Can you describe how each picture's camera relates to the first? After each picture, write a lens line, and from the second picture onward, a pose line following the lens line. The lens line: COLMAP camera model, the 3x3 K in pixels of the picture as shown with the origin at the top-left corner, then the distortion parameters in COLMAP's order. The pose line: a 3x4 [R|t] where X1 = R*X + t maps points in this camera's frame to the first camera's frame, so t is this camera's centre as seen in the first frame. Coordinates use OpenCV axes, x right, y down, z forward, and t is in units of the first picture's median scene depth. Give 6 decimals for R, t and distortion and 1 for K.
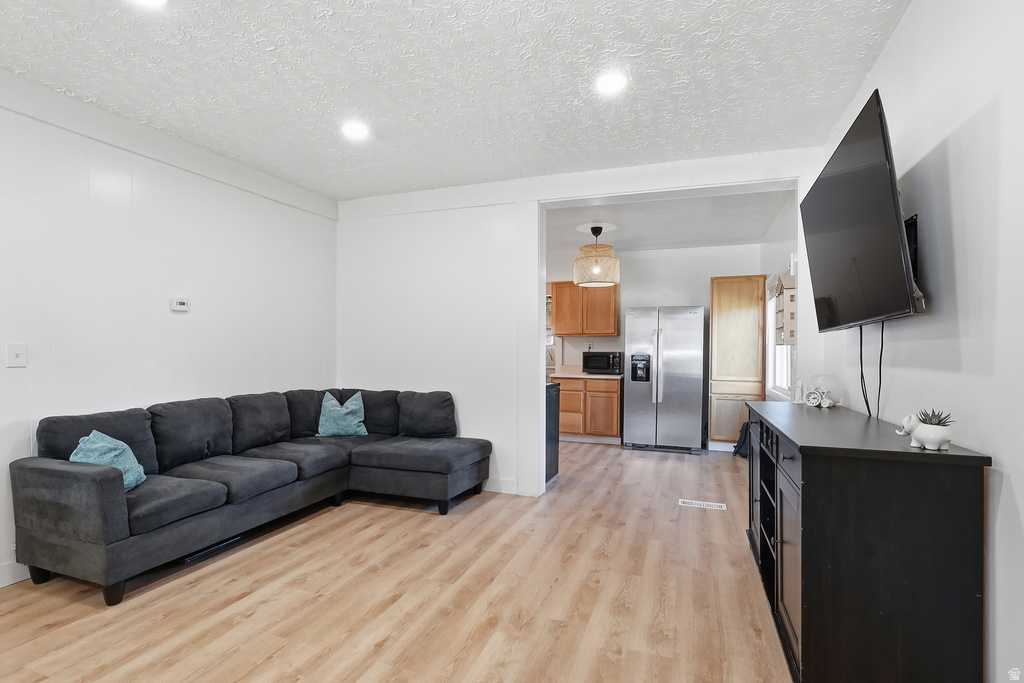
lens RADIAL K [[469.4, 0, 513.5], [0, 469.4, 347.2], [0, 0, 1]] dist [0.003809, 0.000510]
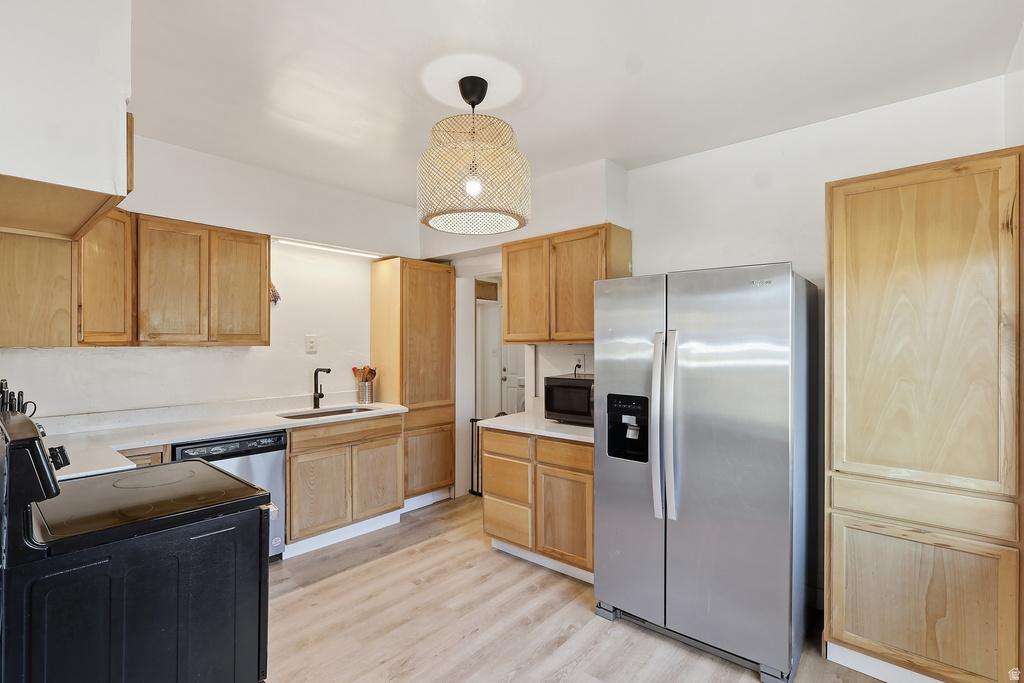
lens RADIAL K [[469.4, 0, 511.4], [0, 469.4, 340.4], [0, 0, 1]] dist [0.003809, 0.000510]
pose [[0.943303, -0.011322, -0.331741, 0.292854], [0.010018, 0.999934, -0.005641, -0.027373], [0.331783, 0.001997, 0.943354, 0.546749]]
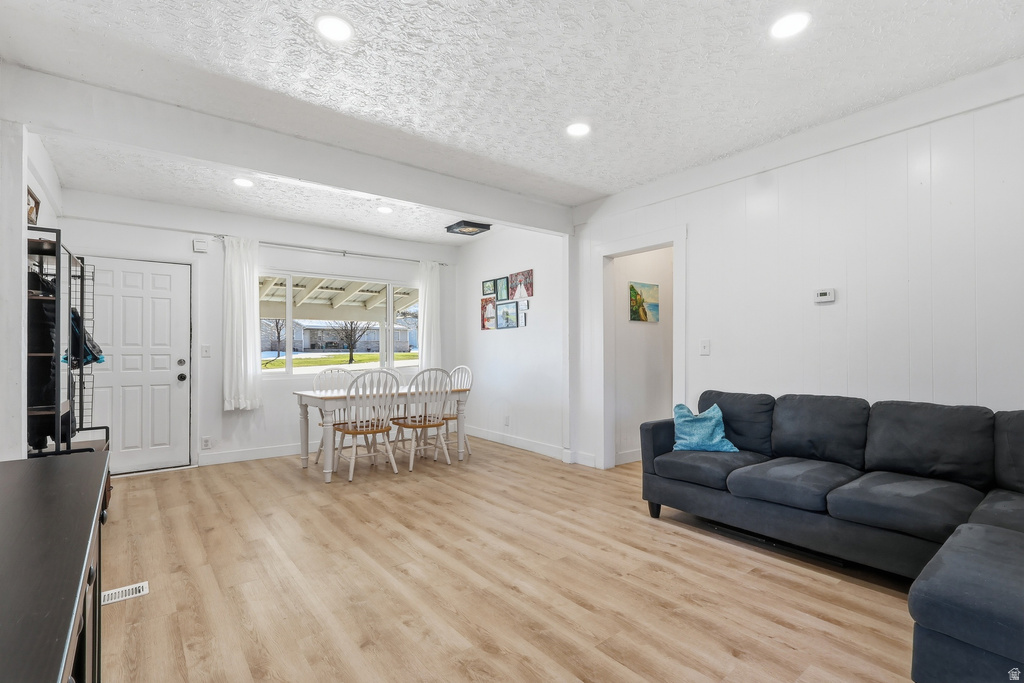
lens RADIAL K [[469.4, 0, 511.5], [0, 469.4, 344.5], [0, 0, 1]] dist [0.003809, 0.000510]
pose [[-0.497385, -0.005385, -0.867513, 0.612499], [0.008021, 0.999909, -0.010806, 0.019640], [0.867493, -0.012333, -0.497296, 1.284847]]
